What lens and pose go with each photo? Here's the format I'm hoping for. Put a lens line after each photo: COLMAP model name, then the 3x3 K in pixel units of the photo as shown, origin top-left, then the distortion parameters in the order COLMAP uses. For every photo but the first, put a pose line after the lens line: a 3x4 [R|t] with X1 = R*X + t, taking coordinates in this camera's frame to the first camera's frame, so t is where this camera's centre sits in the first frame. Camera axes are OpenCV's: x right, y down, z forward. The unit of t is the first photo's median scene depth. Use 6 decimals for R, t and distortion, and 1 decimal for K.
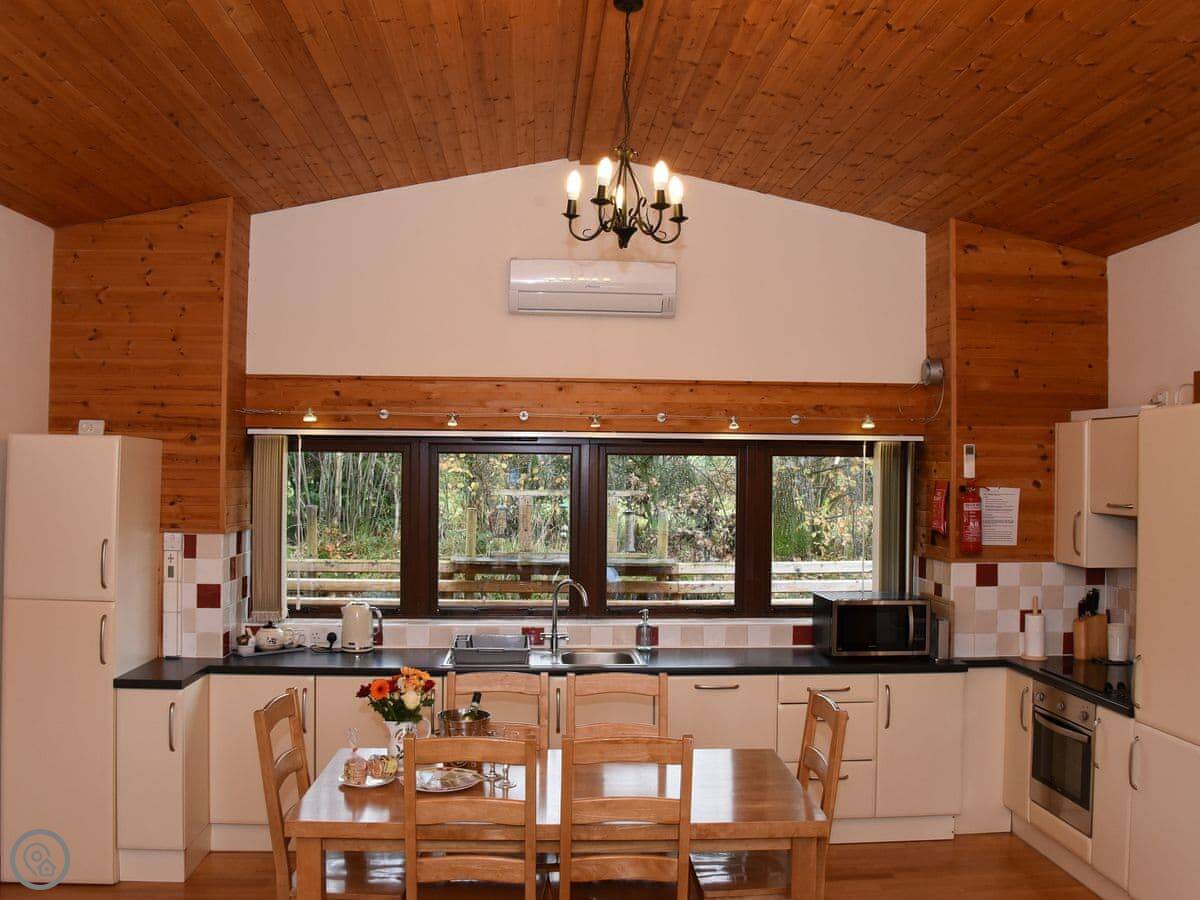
lens RADIAL K [[952.9, 0, 600.0], [0, 952.9, 450.0], [0, 0, 1]] dist [-0.166337, 0.002772]
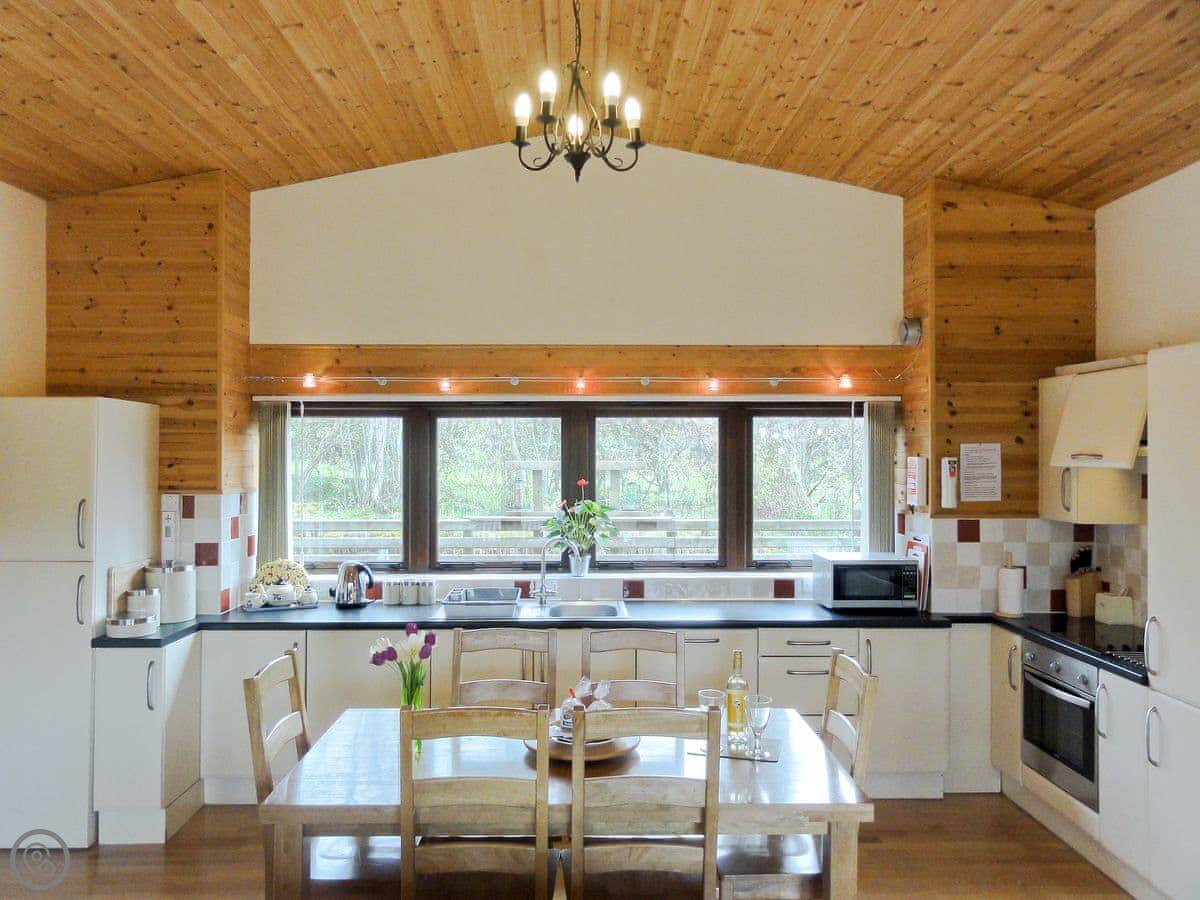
lens RADIAL K [[757.3, 0, 600.0], [0, 757.3, 450.0], [0, 0, 1]] dist [-0.073596, 0.000778]
pose [[0.999115, -0.009826, -0.040892, 0.054551], [0.010465, 0.999826, 0.015430, 0.032219], [0.040733, -0.015845, 0.999044, 0.184483]]
